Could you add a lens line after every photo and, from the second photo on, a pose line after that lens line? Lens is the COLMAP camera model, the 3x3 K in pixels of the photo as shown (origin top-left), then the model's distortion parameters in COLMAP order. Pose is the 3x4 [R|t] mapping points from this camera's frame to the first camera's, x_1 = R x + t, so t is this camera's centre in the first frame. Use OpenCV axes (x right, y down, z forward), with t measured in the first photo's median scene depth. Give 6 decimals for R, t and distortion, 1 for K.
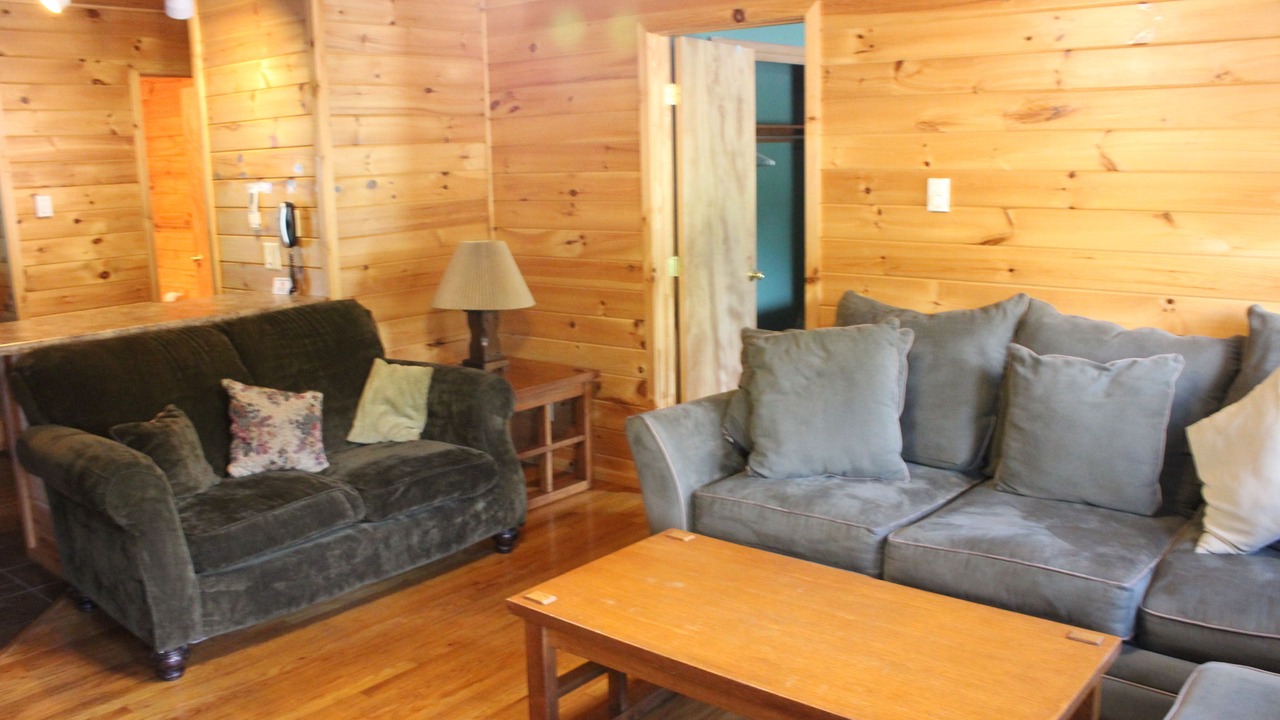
lens RADIAL K [[1057.0, 0, 640.0], [0, 1057.0, 360.0], [0, 0, 1]] dist [-0.088003, 0.012148]
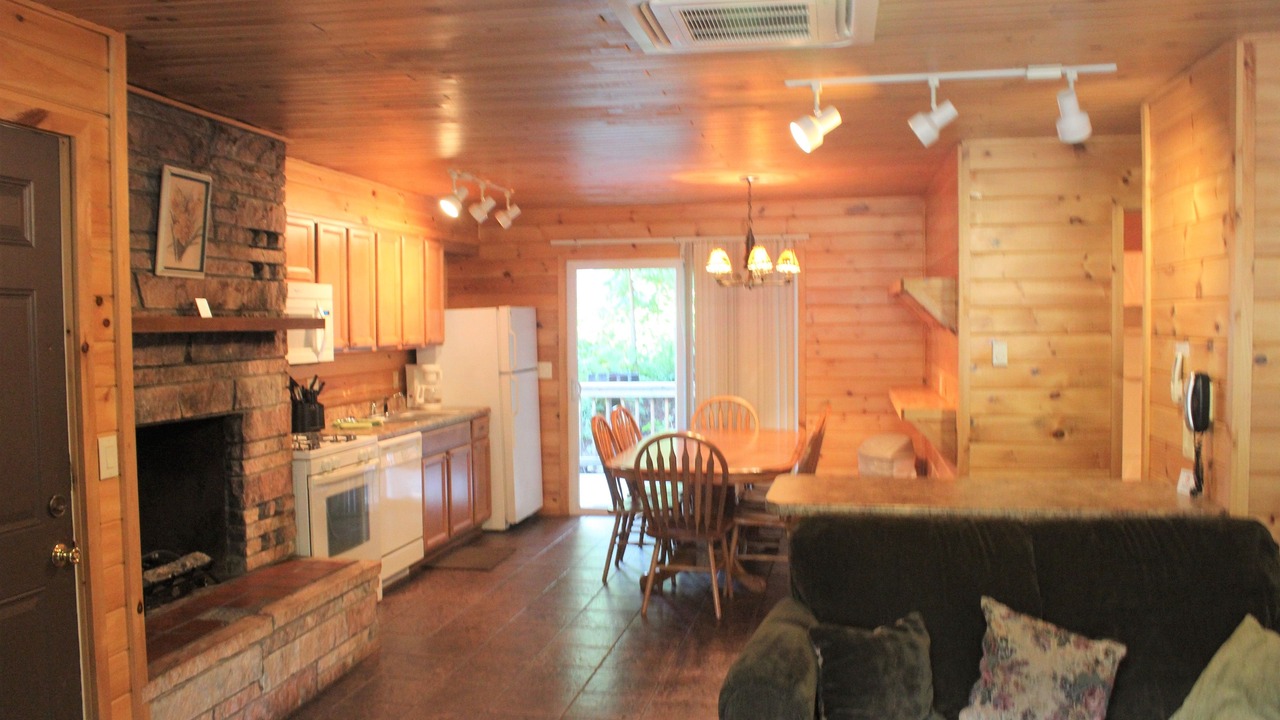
lens RADIAL K [[1057.0, 0, 640.0], [0, 1057.0, 360.0], [0, 0, 1]] dist [-0.088003, 0.012148]
pose [[0.473299, 0.057264, -0.879039, 0.115551], [-0.172879, 0.984518, -0.028948, -0.069135], [0.863771, 0.165668, 0.475871, 0.305629]]
